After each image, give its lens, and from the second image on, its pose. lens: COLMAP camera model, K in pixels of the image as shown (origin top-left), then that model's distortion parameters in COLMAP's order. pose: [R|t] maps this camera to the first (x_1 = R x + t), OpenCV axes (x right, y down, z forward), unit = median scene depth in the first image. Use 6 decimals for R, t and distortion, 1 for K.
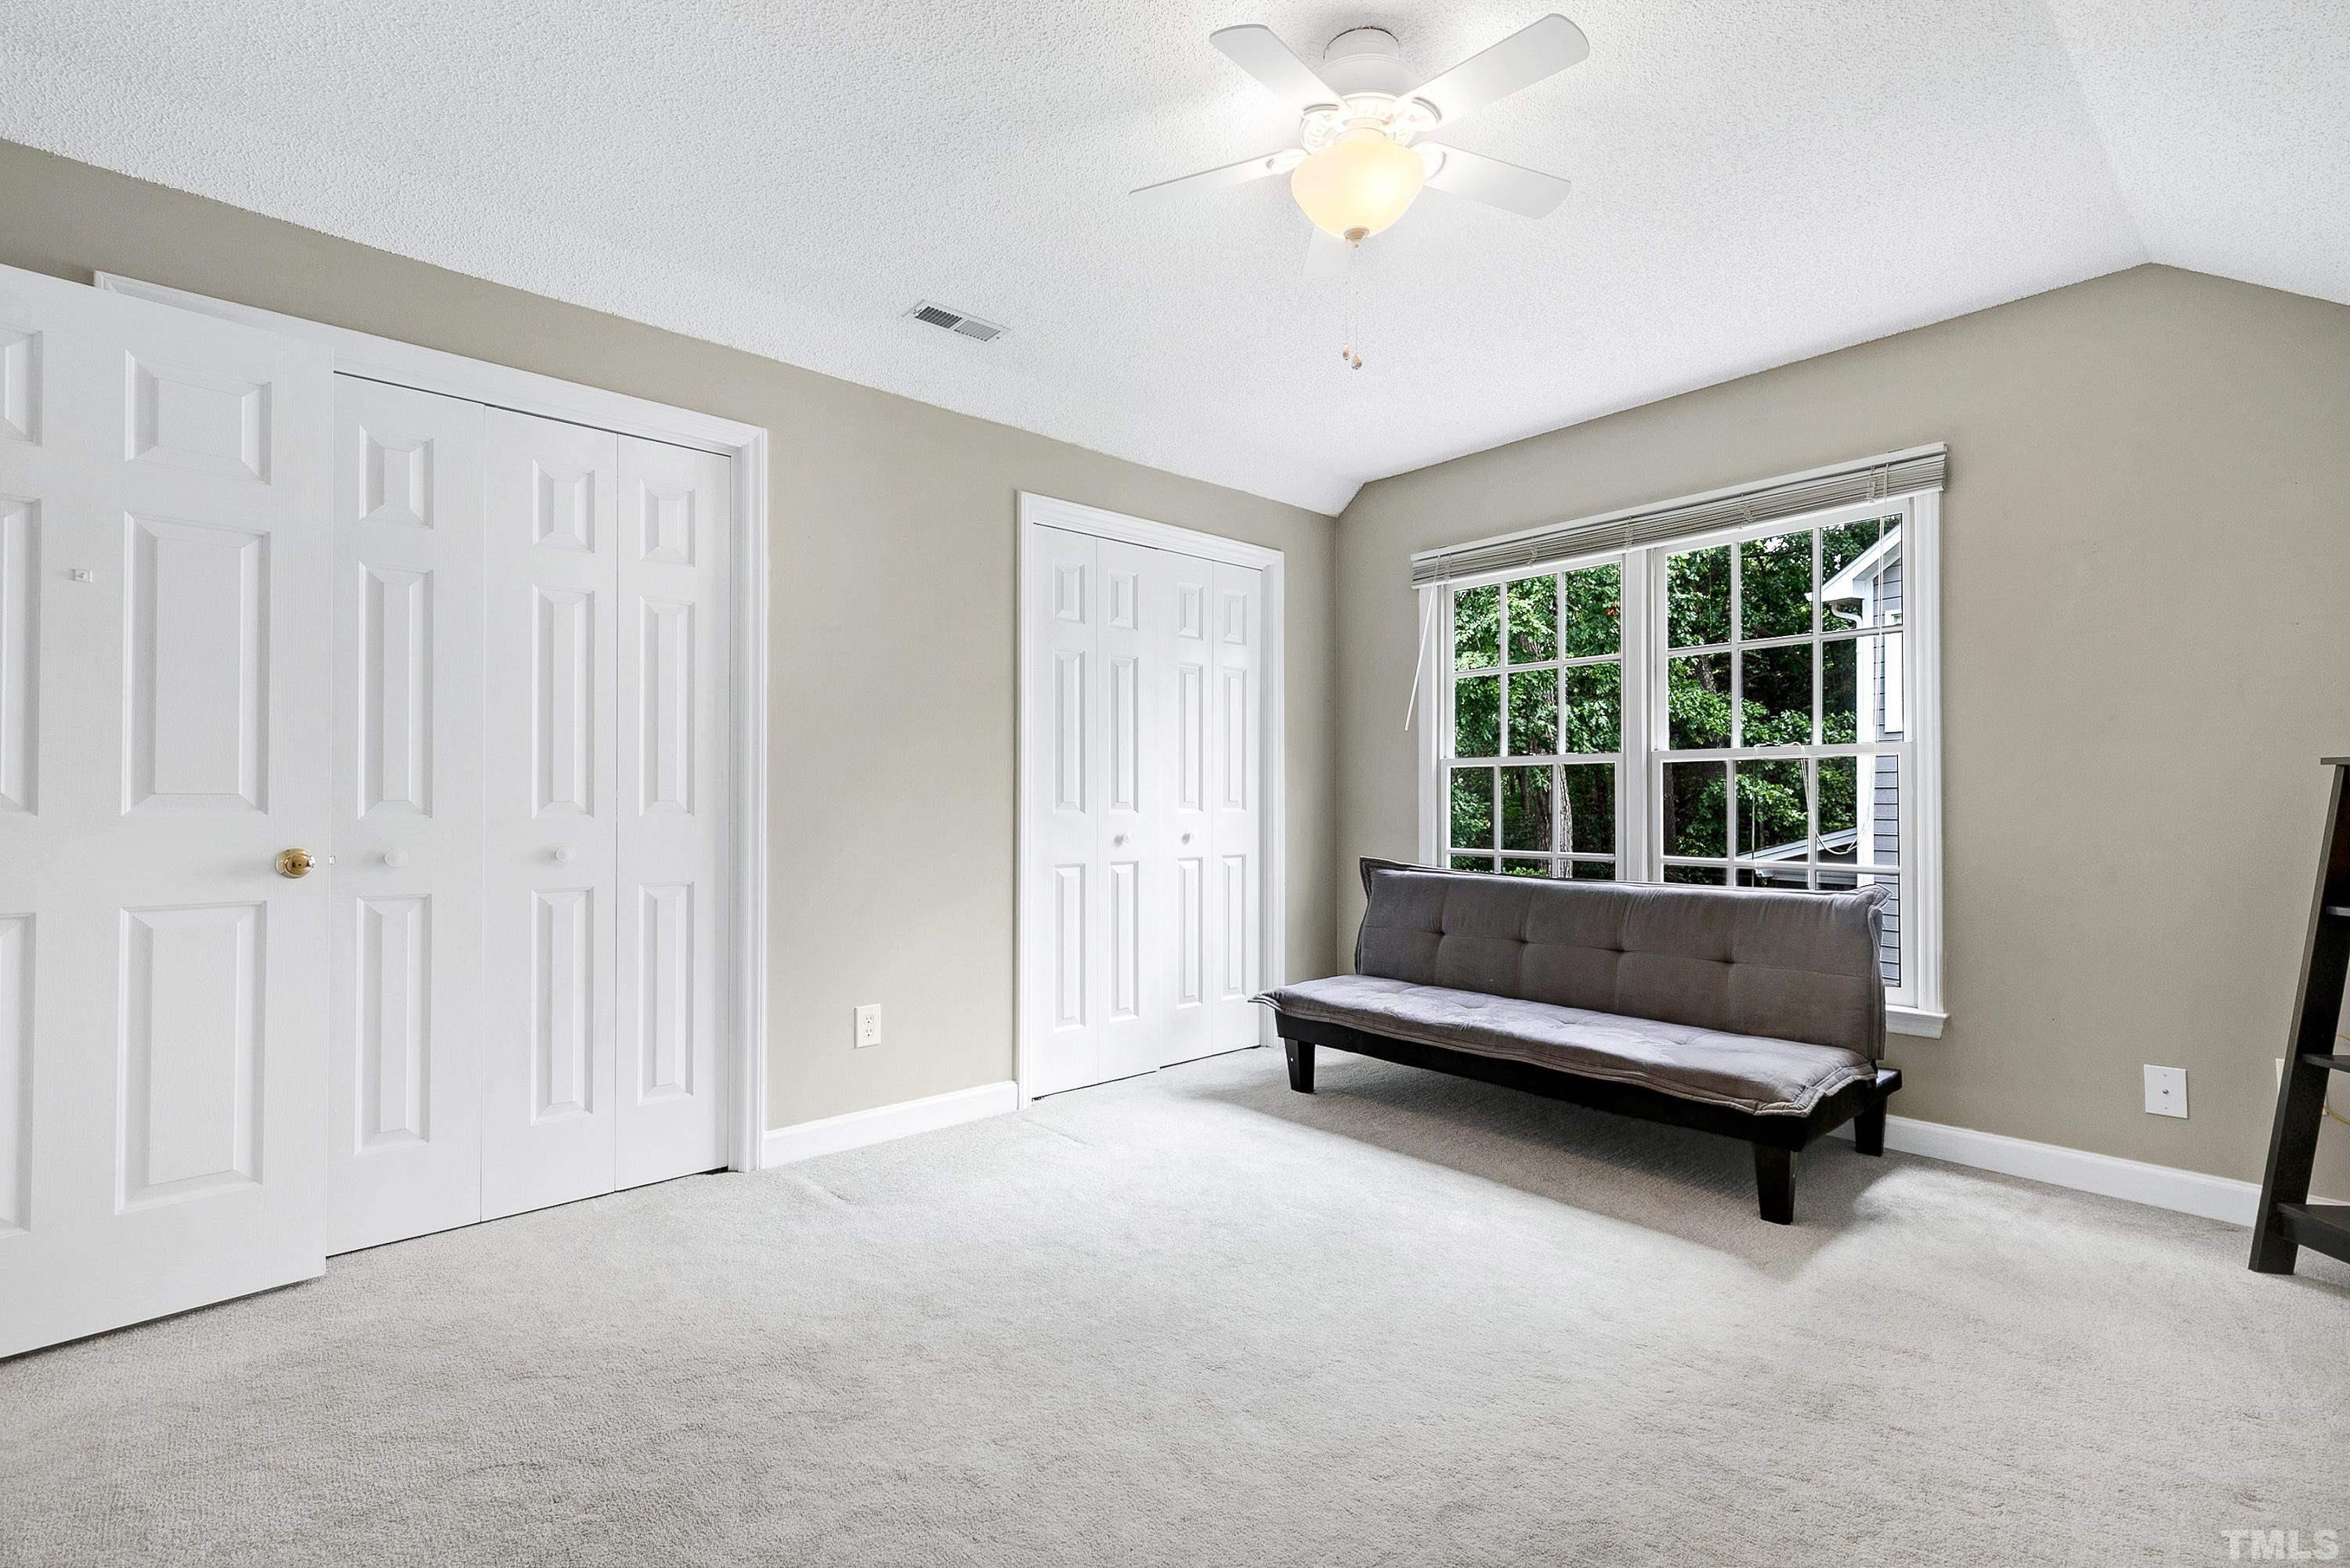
lens RADIAL K [[1076.9, 0, 1168.1], [0, 1076.9, 792.6], [0, 0, 1]] dist [0.006630, -0.002053]
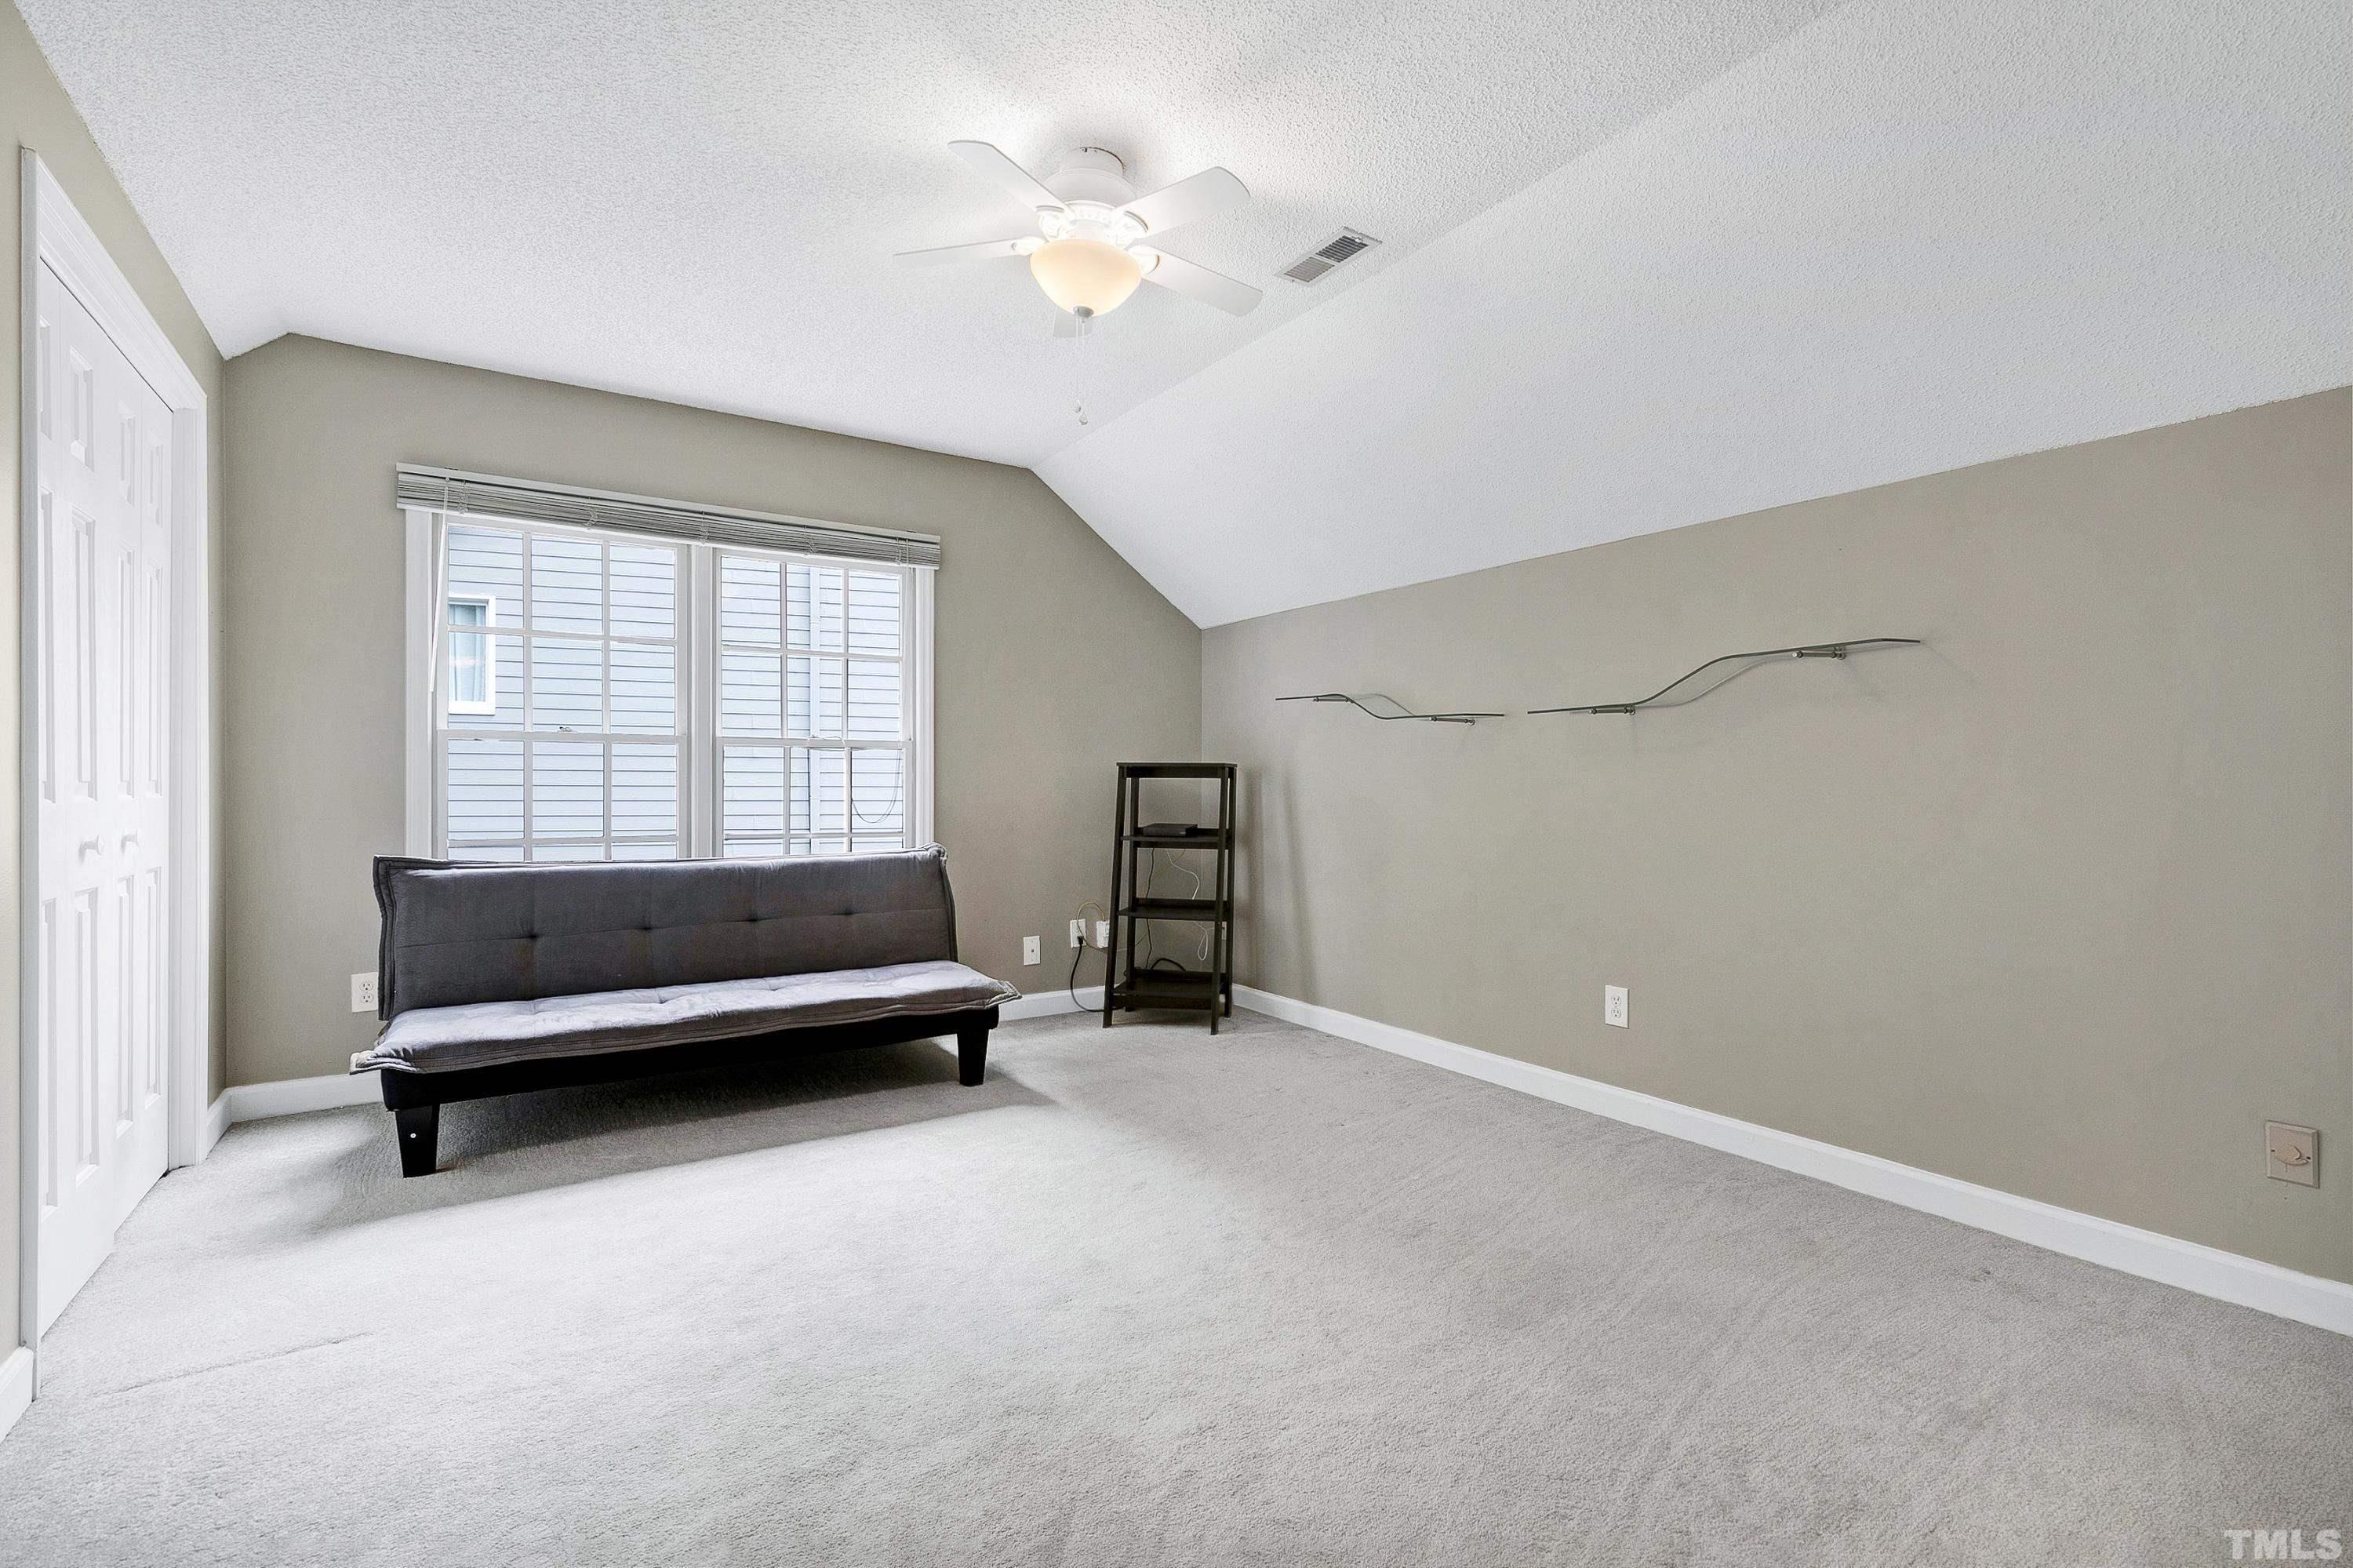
lens RADIAL K [[1078.4, 0, 1171.9], [0, 1078.4, 781.0], [0, 0, 1]] dist [0.006630, -0.002053]
pose [[0.134510, 0.000576, 0.990912, -0.622847], [-0.008941, 0.999960, 0.000632, 0.002795], [-0.990872, -0.008945, 0.134509, 0.453036]]
